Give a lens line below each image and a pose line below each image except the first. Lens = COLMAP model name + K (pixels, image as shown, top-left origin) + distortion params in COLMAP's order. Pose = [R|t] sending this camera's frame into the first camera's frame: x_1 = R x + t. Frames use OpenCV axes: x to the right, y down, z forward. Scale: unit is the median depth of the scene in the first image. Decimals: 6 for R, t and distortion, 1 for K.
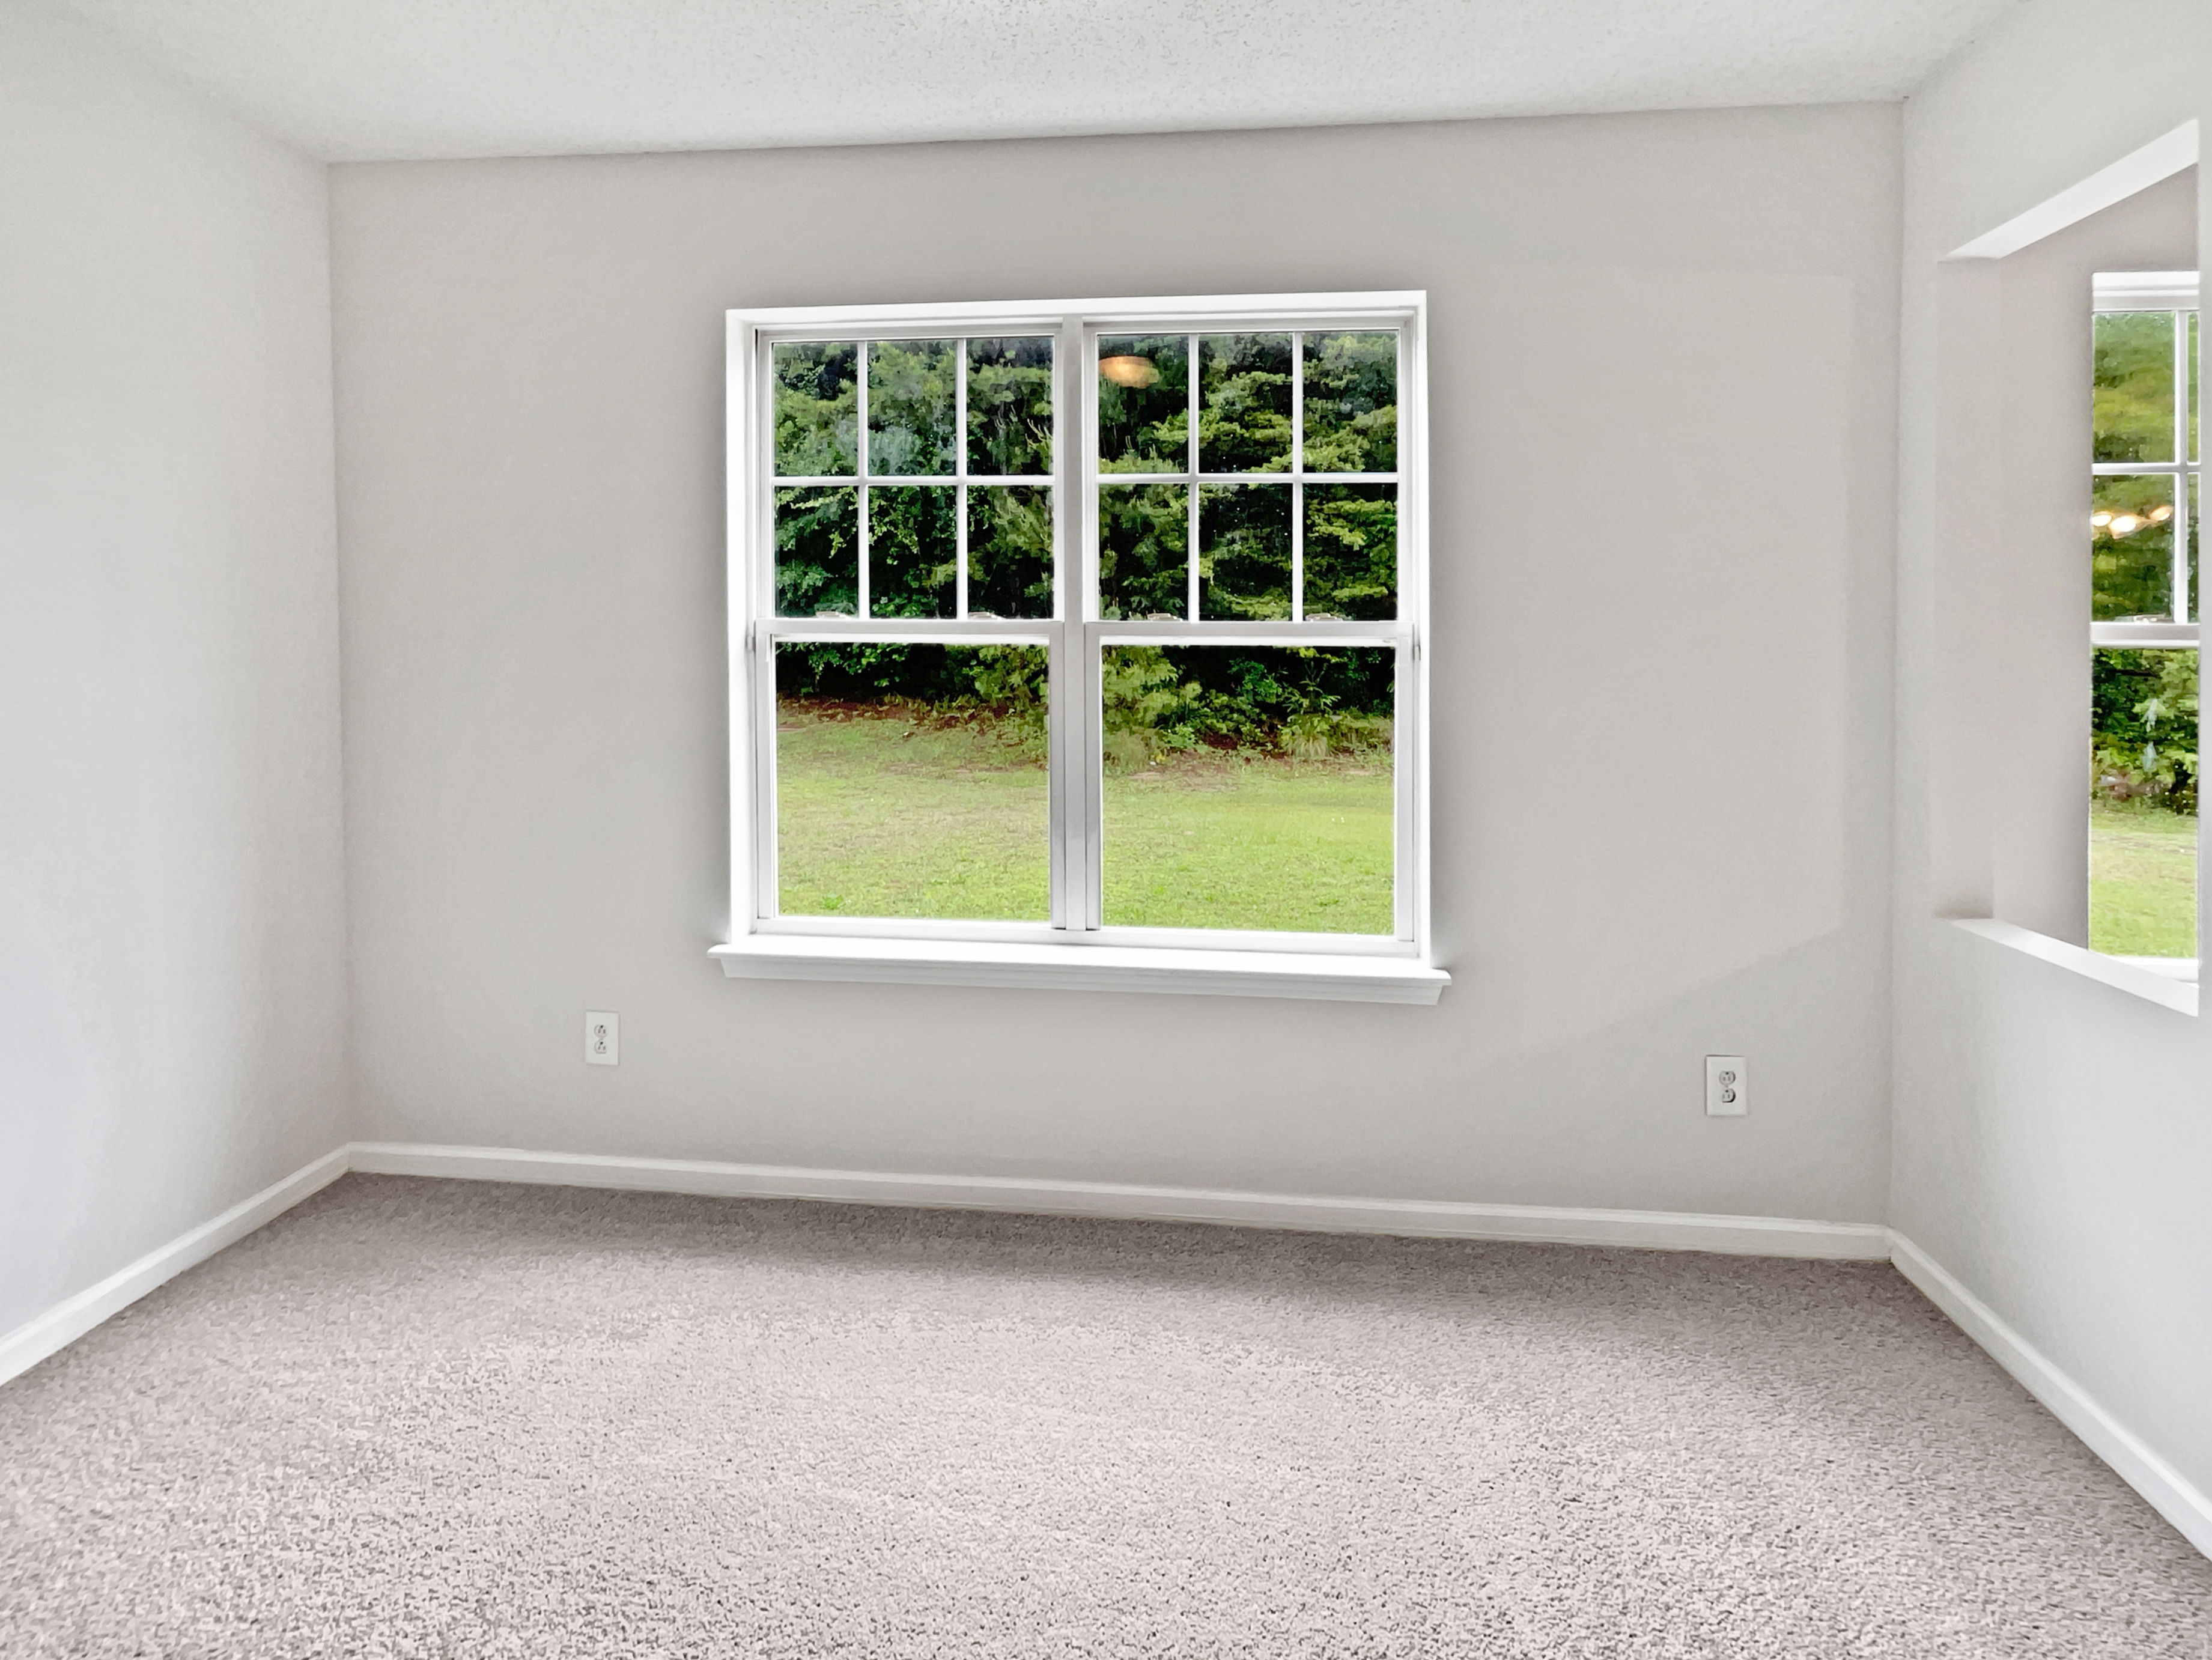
lens RADIAL K [[888.9, 0, 1104.7], [0, 888.9, 715.5], [0, 0, 1]] dist [-0.000664, 0.000043]
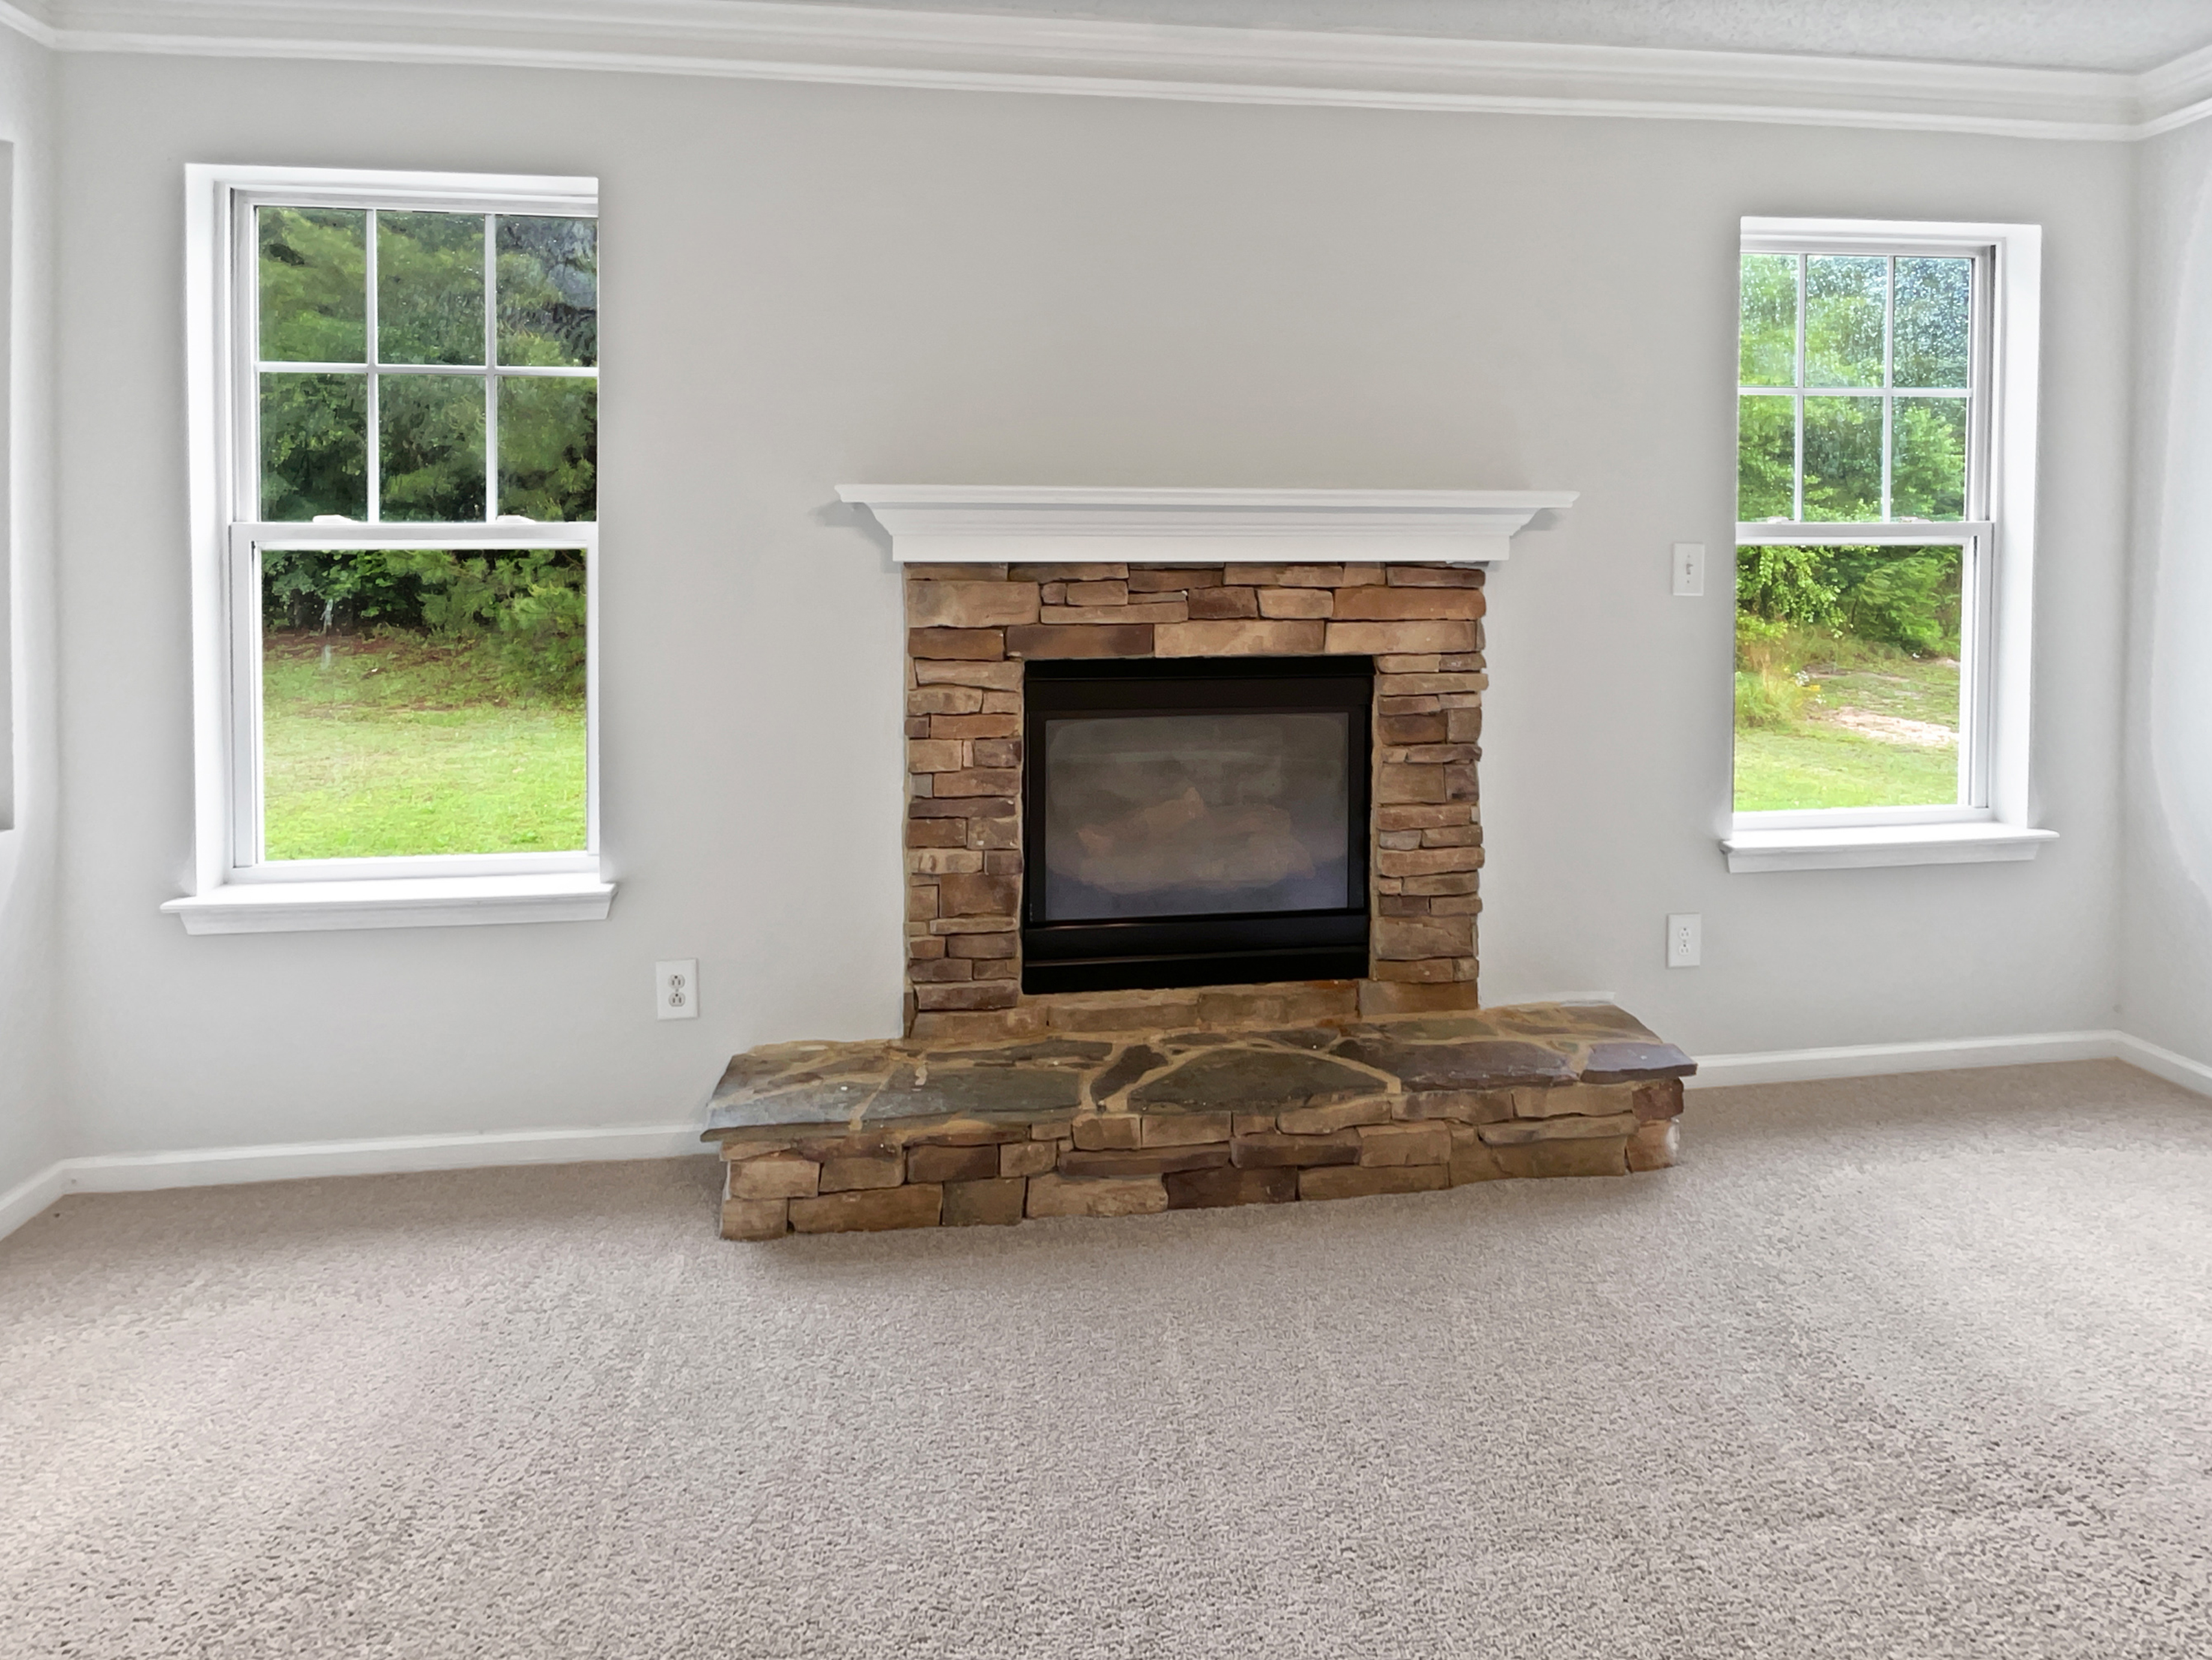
lens RADIAL K [[907.1, 0, 1102.7], [0, 907.1, 627.7], [0, 0, 1]] dist [-0.000516, -0.000025]
pose [[0.984615, -0.021914, 0.173357, 0.292029], [0.020513, 0.999741, 0.009871, 0.003169], [-0.173528, -0.006163, 0.984810, -0.023555]]
